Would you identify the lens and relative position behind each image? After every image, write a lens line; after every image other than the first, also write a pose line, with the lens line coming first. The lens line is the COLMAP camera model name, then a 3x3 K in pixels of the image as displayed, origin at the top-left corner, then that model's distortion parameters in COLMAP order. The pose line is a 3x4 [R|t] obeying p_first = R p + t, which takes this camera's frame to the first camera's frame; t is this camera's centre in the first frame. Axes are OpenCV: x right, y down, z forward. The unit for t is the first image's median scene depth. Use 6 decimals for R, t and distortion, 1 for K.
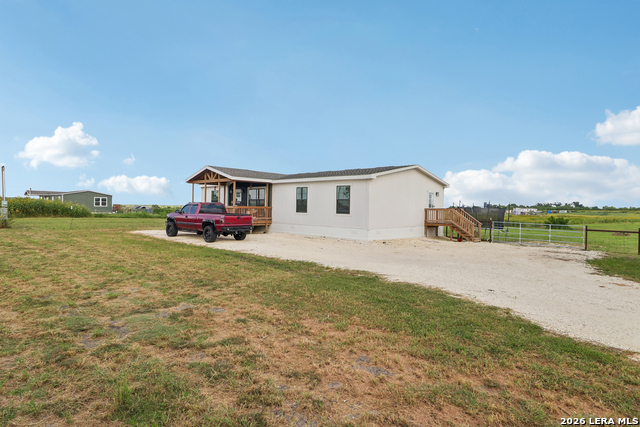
lens RADIAL K [[352.6, 0, 320.0], [0, 352.6, 213.5], [0, 0, 1]] dist [0.000375, -0.000171]
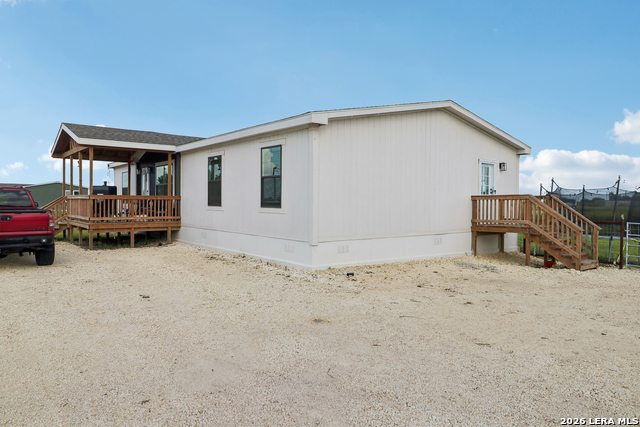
lens RADIAL K [[434.2, 0, 320.0], [0, 434.2, 213.5], [0, 0, 1]] dist [-0.000065, -0.000560]
pose [[0.988359, -0.006765, -0.151988, 0.181415], [0.007855, 0.999948, 0.006576, 0.004439], [0.151936, -0.007693, 0.988360, 0.381548]]
